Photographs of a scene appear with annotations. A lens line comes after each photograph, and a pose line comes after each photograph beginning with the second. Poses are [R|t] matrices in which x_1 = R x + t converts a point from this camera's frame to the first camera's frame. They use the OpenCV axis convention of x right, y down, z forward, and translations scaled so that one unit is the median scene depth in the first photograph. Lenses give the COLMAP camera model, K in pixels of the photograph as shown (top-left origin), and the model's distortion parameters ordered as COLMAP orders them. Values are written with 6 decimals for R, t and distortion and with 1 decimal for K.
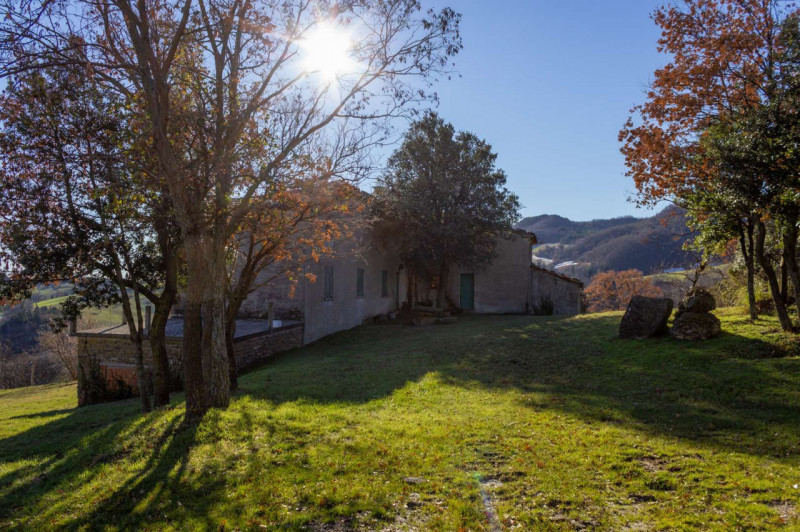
lens RADIAL K [[657.6, 0, 400.0], [0, 657.6, 266.0], [0, 0, 1]] dist [0.064446, -0.081497]
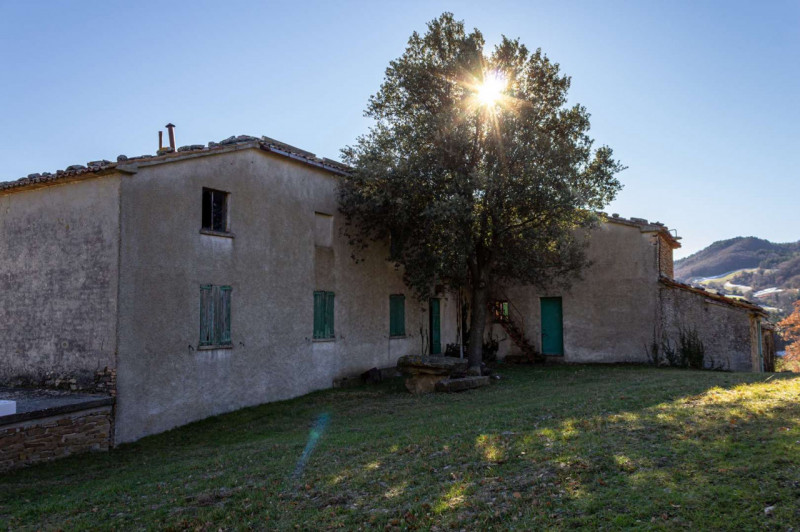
lens RADIAL K [[657.6, 0, 400.0], [0, 657.6, 266.0], [0, 0, 1]] dist [0.064446, -0.081497]
pose [[0.966224, -0.040831, -0.254447, 0.142606], [0.027319, 0.998034, -0.056416, 0.015447], [0.256251, 0.047559, 0.965440, 0.426756]]
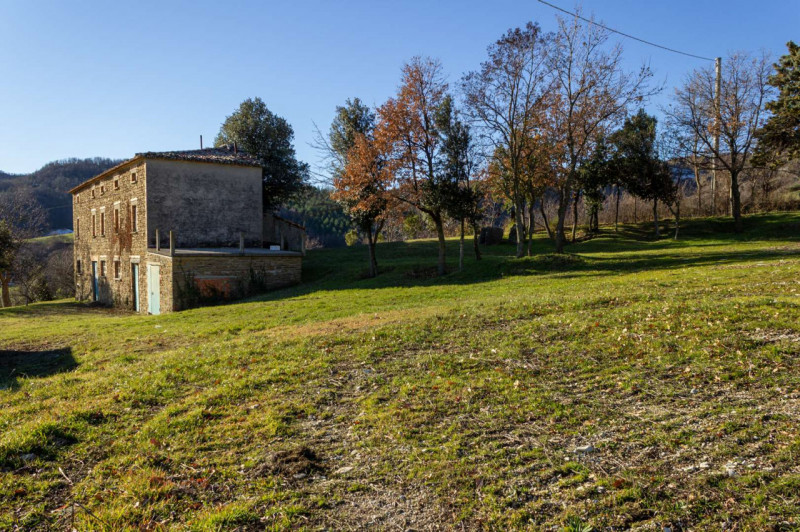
lens RADIAL K [[657.6, 0, 400.0], [0, 657.6, 266.0], [0, 0, 1]] dist [0.064446, -0.081497]
pose [[0.627615, -0.028617, 0.777998, -0.789868], [-0.015314, 0.998677, 0.049089, 0.036477], [-0.778373, -0.042723, 0.626346, -0.079287]]
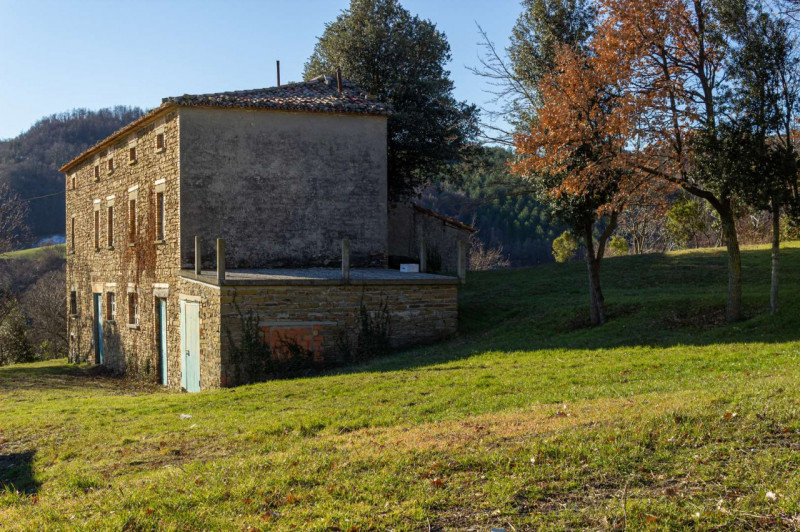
lens RADIAL K [[1273.3, 0, 400.0], [0, 1273.3, 266.0], [0, 0, 1]] dist [-0.007440, -0.119243]
pose [[0.775978, -0.011268, 0.630659, -0.773847], [-0.005466, 0.999683, 0.024587, 0.034473], [-0.630736, -0.022526, 0.775670, -0.084215]]
